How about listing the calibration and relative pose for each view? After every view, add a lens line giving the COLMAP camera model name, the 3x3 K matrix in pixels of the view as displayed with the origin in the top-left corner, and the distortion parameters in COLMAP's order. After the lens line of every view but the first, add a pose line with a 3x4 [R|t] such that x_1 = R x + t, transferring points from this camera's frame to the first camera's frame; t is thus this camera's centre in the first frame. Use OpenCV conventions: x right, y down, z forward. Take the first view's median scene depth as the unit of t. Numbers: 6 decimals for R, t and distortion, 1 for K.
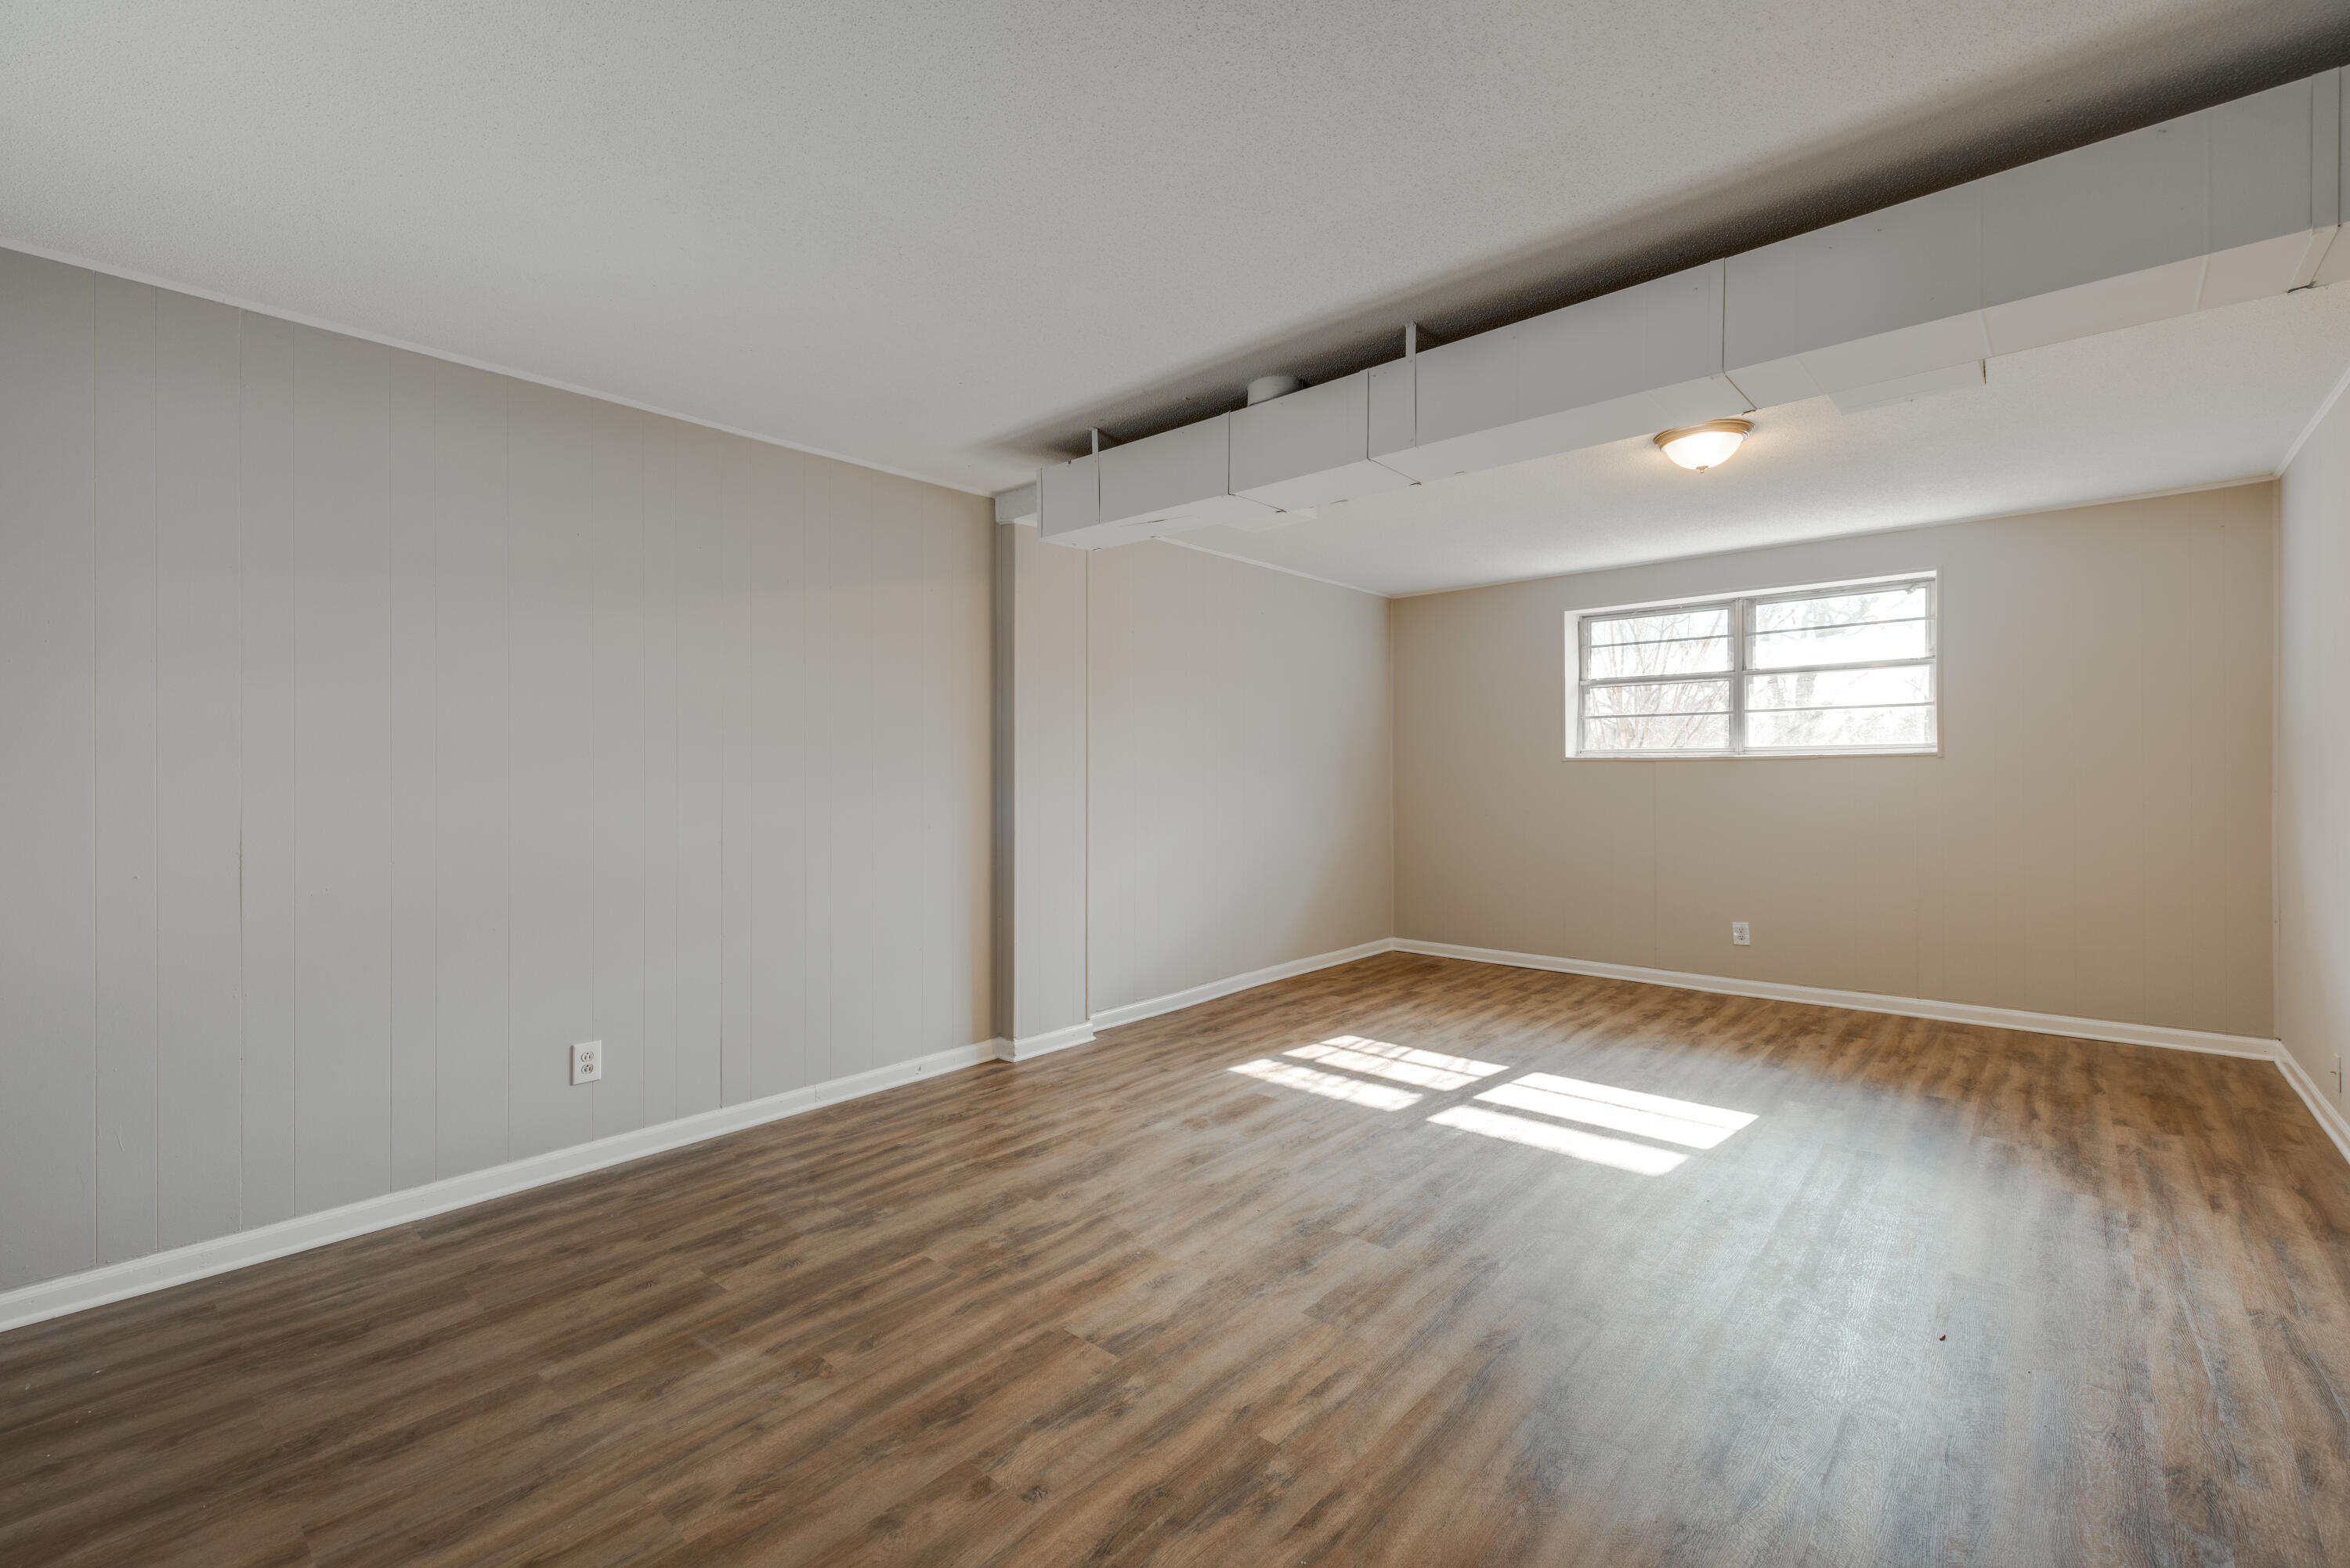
lens RADIAL K [[1008.8, 0, 1176.8], [0, 1008.8, 765.3], [0, 0, 1]] dist [0.020425, -0.009312]
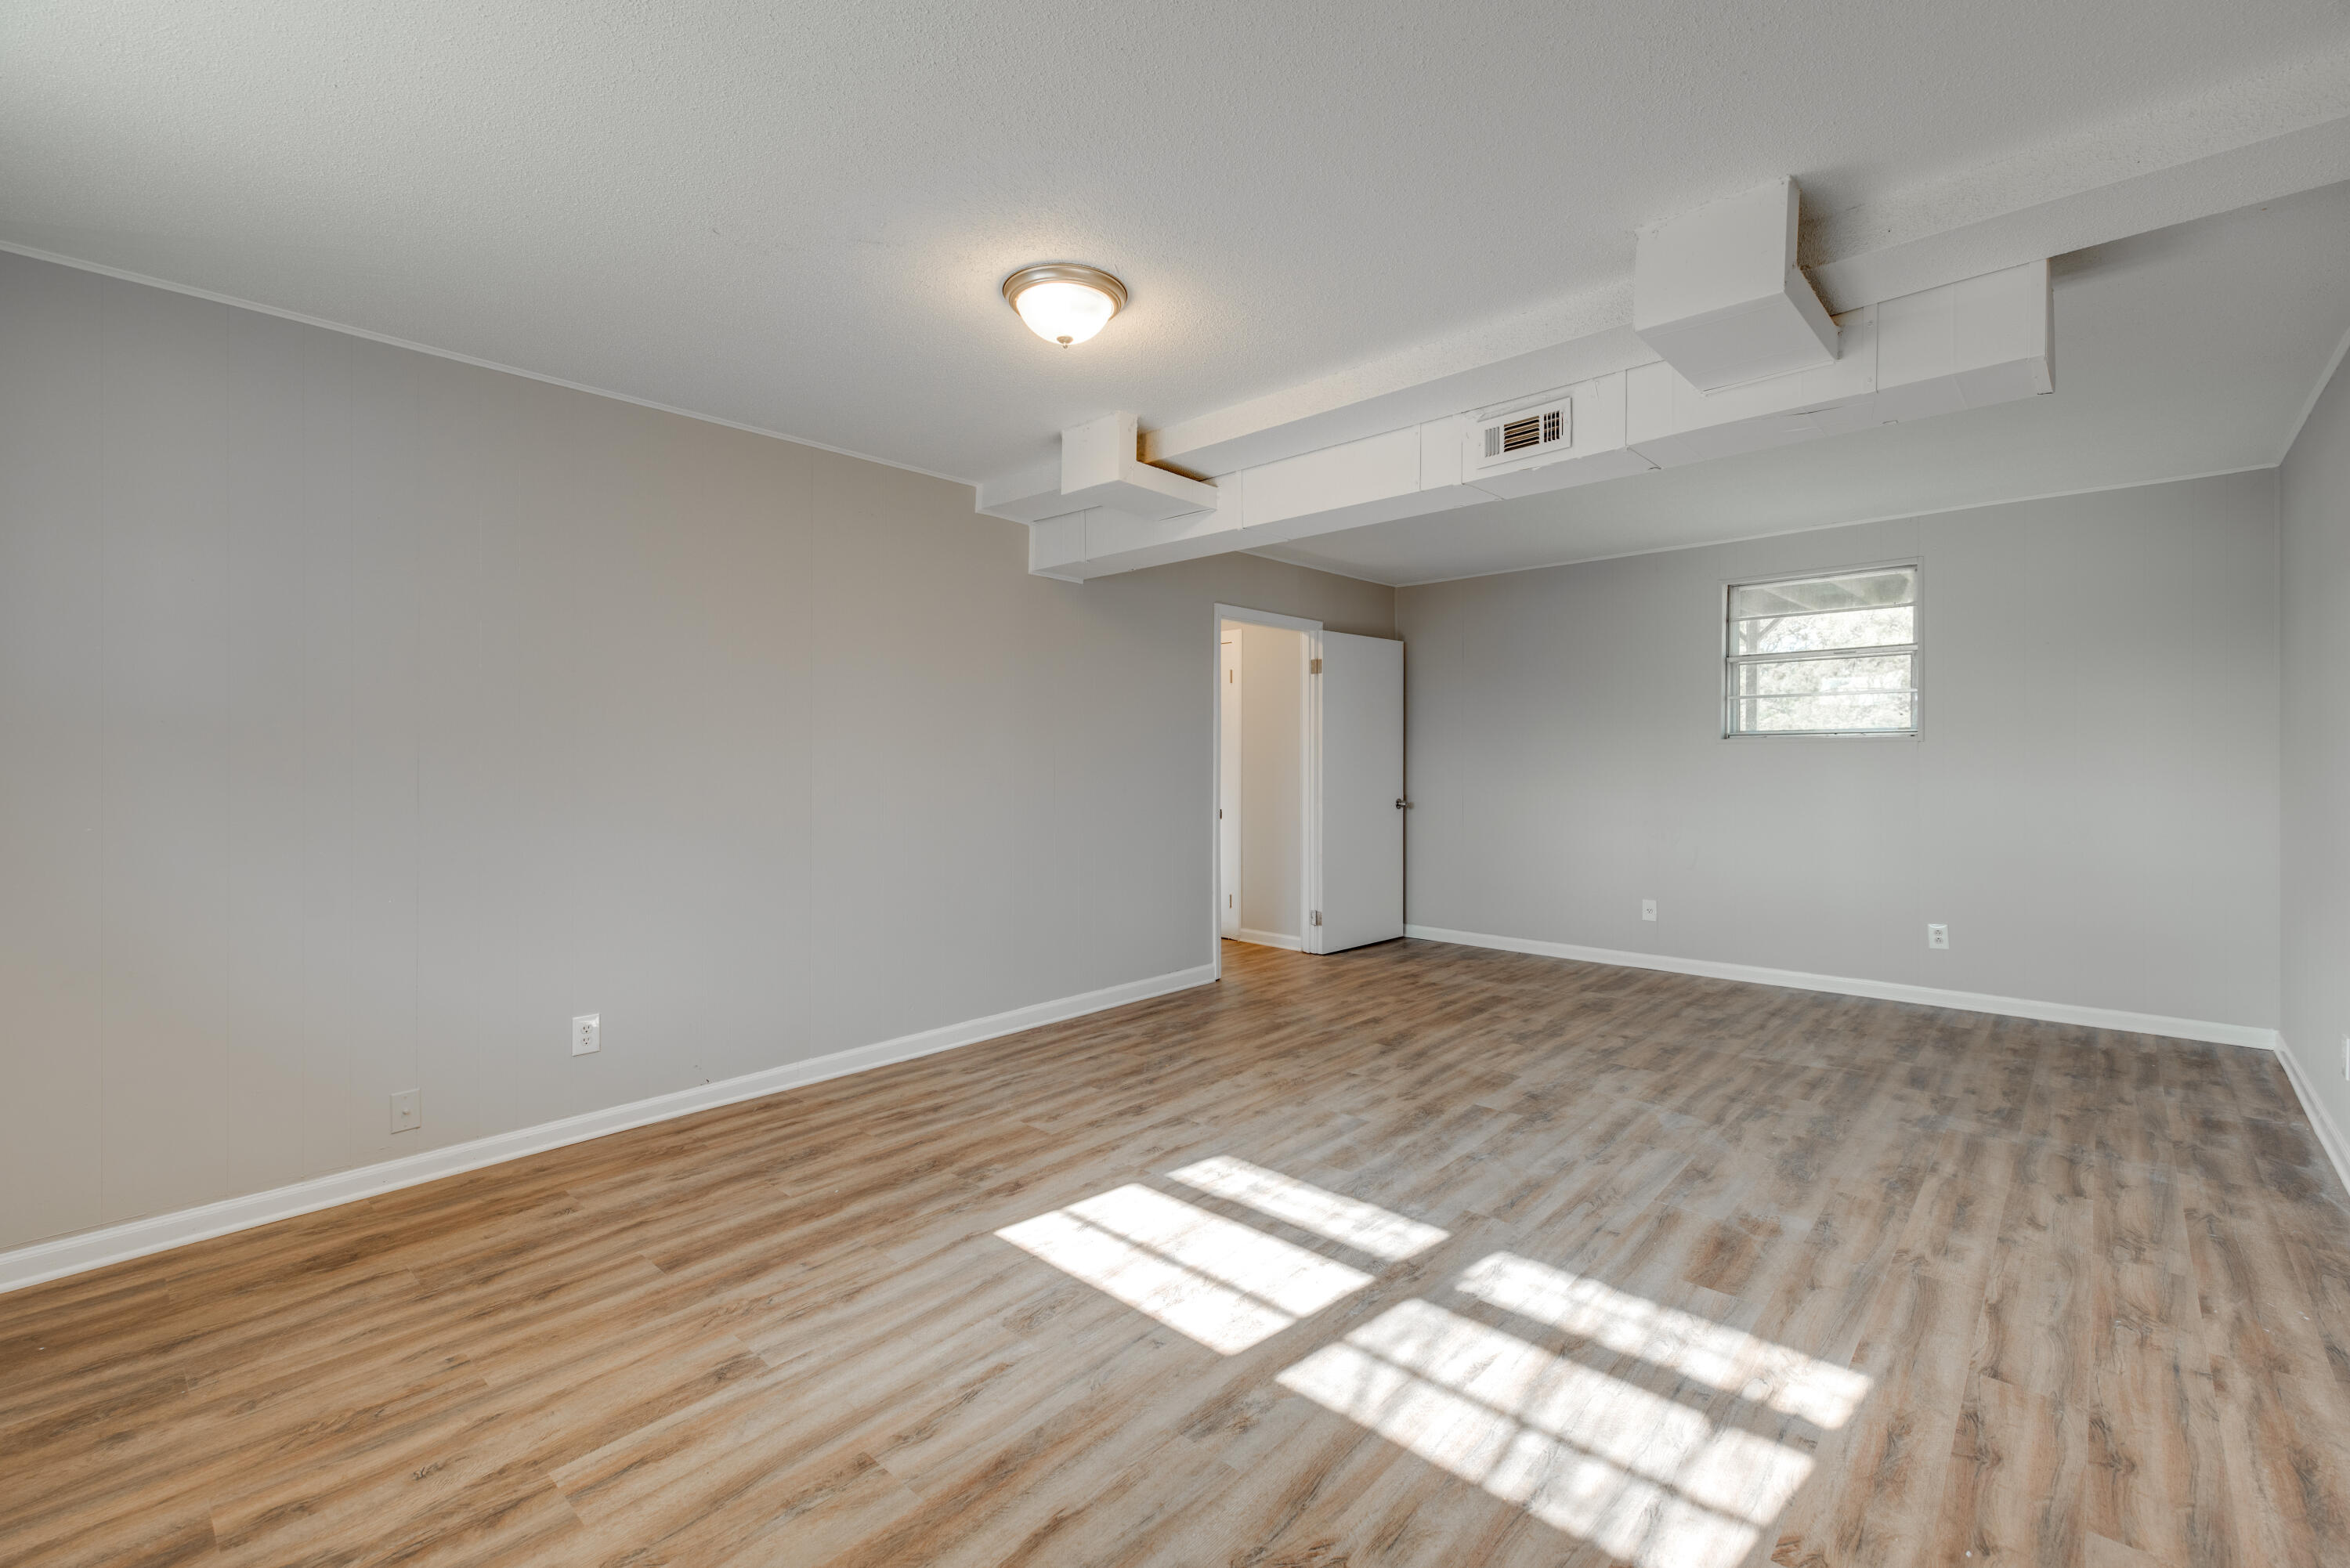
lens RADIAL K [[1008.8, 0, 1176.8], [0, 1008.8, 765.3], [0, 0, 1]] dist [0.020425, -0.009312]
pose [[-0.999791, 0.009736, 0.017962, 0.443956], [0.009763, 0.999951, 0.001447, 0.009220], [-0.017947, 0.001622, -0.999838, 1.808551]]
